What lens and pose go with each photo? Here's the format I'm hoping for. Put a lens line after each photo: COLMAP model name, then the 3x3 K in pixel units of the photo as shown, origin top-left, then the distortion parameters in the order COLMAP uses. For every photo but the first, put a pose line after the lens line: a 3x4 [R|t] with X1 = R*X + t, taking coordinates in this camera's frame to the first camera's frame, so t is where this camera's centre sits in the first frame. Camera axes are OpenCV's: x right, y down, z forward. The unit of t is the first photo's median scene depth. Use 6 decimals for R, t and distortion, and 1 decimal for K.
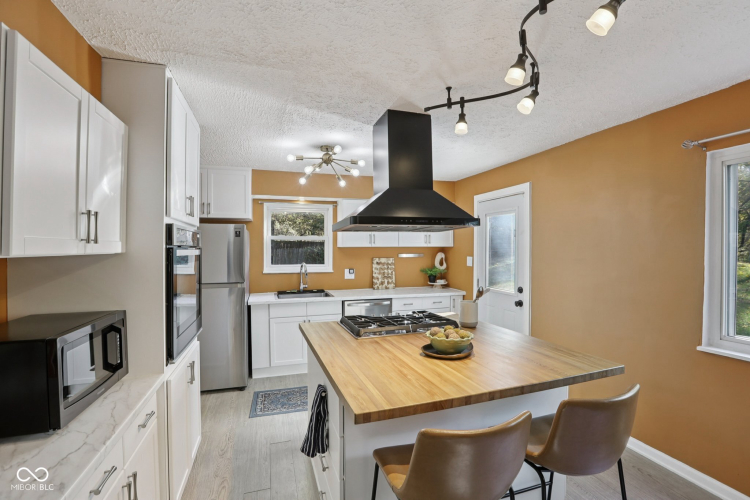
lens RADIAL K [[342.0, 0, 377.3], [0, 342.0, 246.7], [0, 0, 1]] dist [-0.045364, 0.013534]
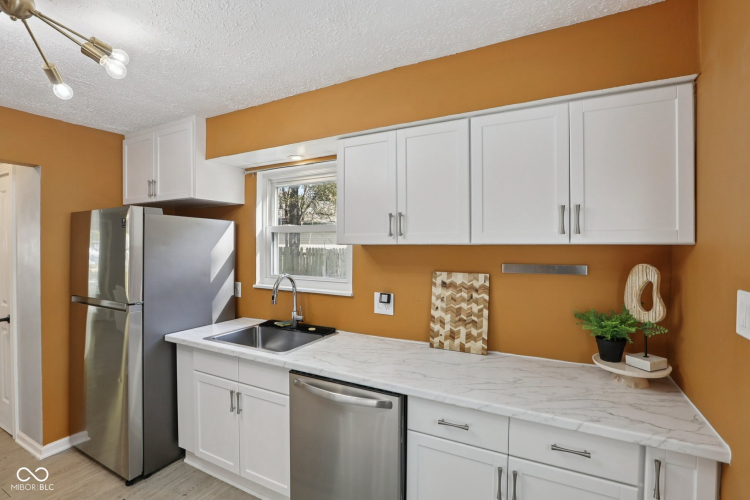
lens RADIAL K [[342.0, 0, 377.3], [0, 342.0, 246.7], [0, 0, 1]] dist [-0.045364, 0.013534]
pose [[0.692206, 0.003347, -0.721692, 0.241253], [0.007293, 0.999906, 0.011633, -0.002934], [0.721663, -0.013316, 0.692117, 0.656209]]
